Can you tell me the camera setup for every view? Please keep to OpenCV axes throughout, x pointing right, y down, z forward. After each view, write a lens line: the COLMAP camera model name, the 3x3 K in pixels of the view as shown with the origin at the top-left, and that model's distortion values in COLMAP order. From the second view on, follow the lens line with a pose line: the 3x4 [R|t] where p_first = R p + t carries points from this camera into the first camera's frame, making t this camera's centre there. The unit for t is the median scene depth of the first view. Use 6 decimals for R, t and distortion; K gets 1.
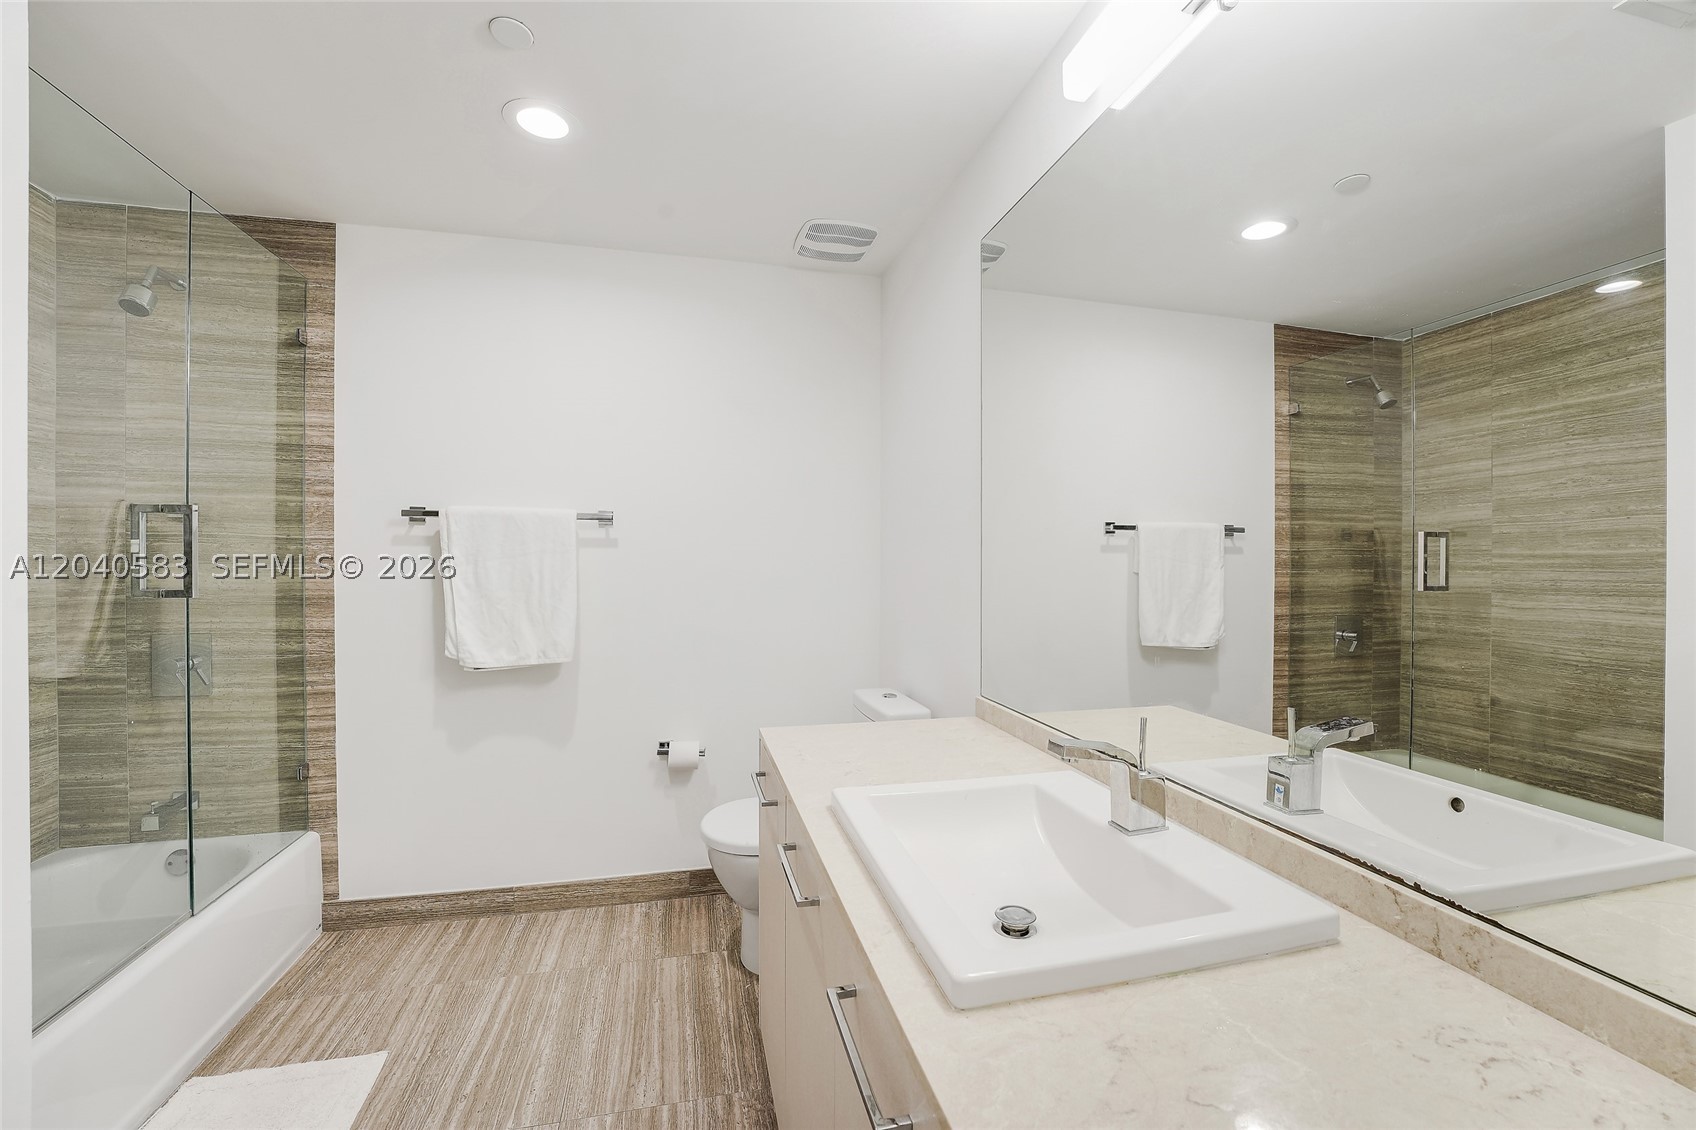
lens RADIAL K [[710.7, 0, 848.0], [0, 710.7, 565.0], [0, 0, 1]] dist [0.000614, -0.000049]
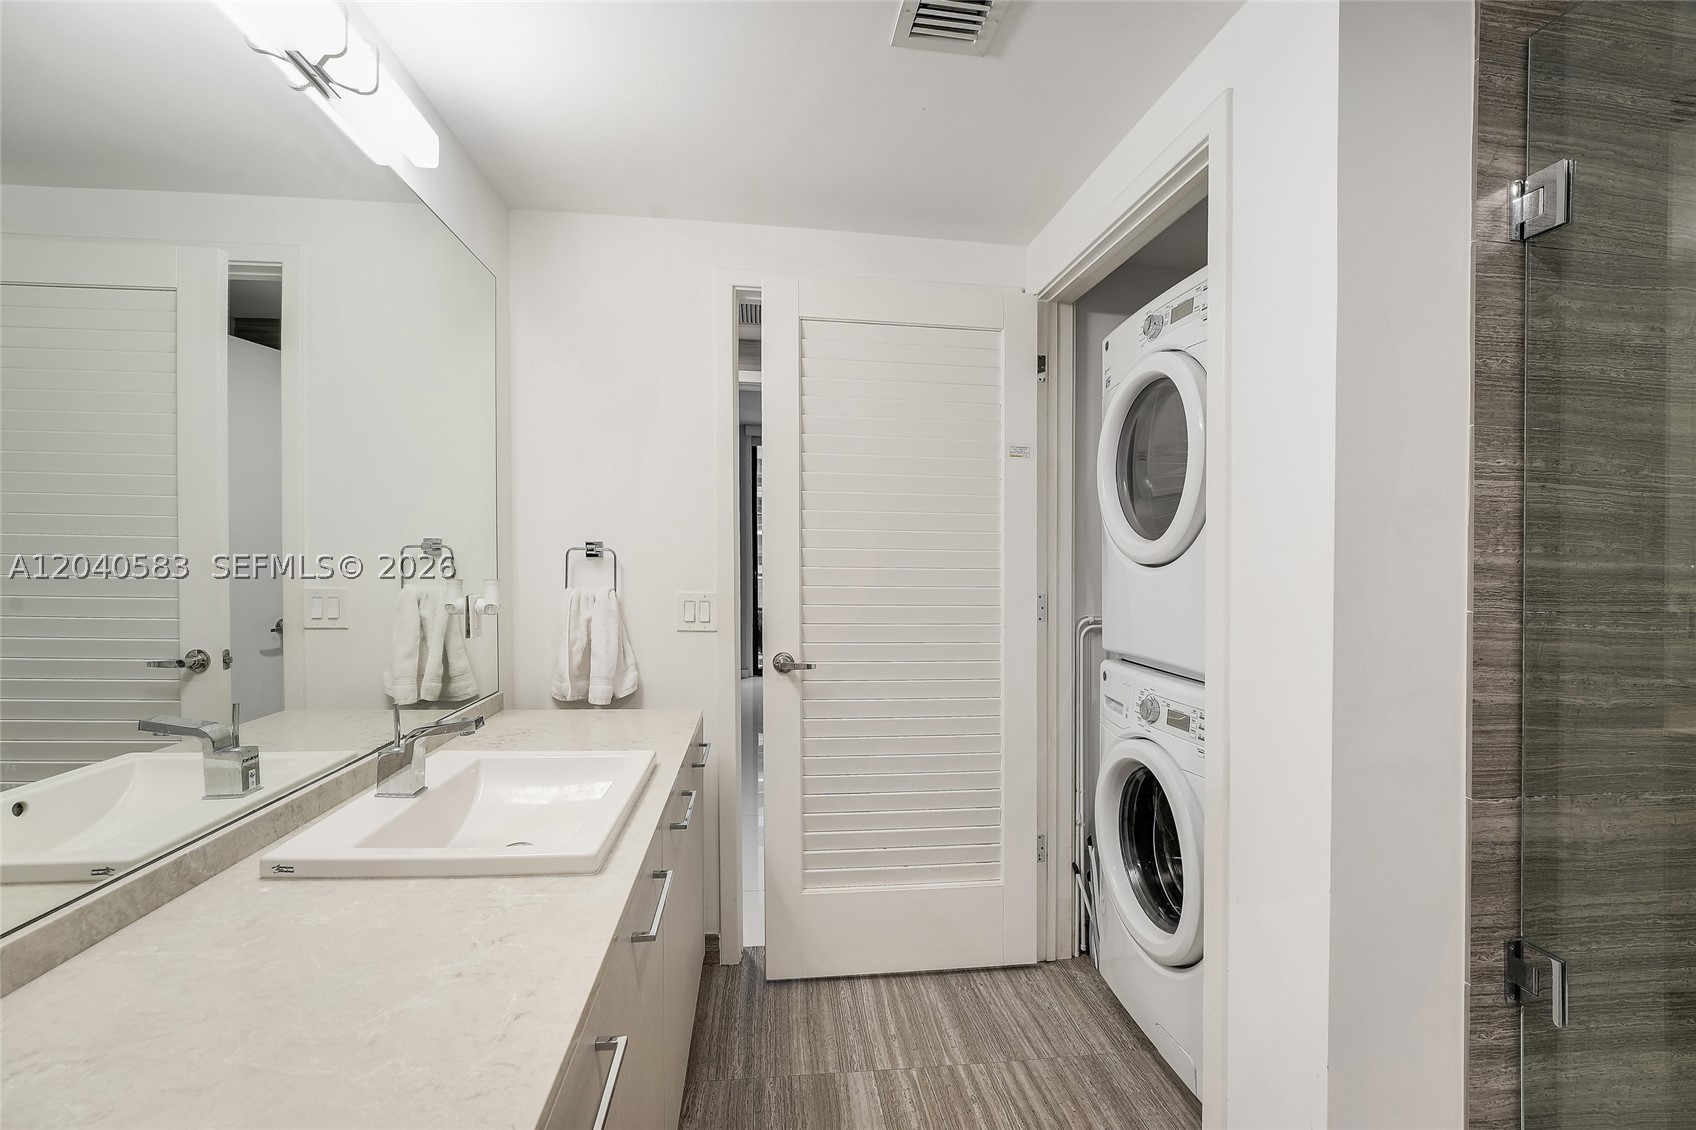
lens RADIAL K [[710.7, 0, 848.0], [0, 710.7, 565.0], [0, 0, 1]] dist [0.000614, -0.000049]
pose [[-0.992687, -0.014788, 0.119807, -0.458840], [-0.013668, 0.999855, 0.010168, -0.039260], [-0.119940, 0.008456, -0.992745, 1.997713]]
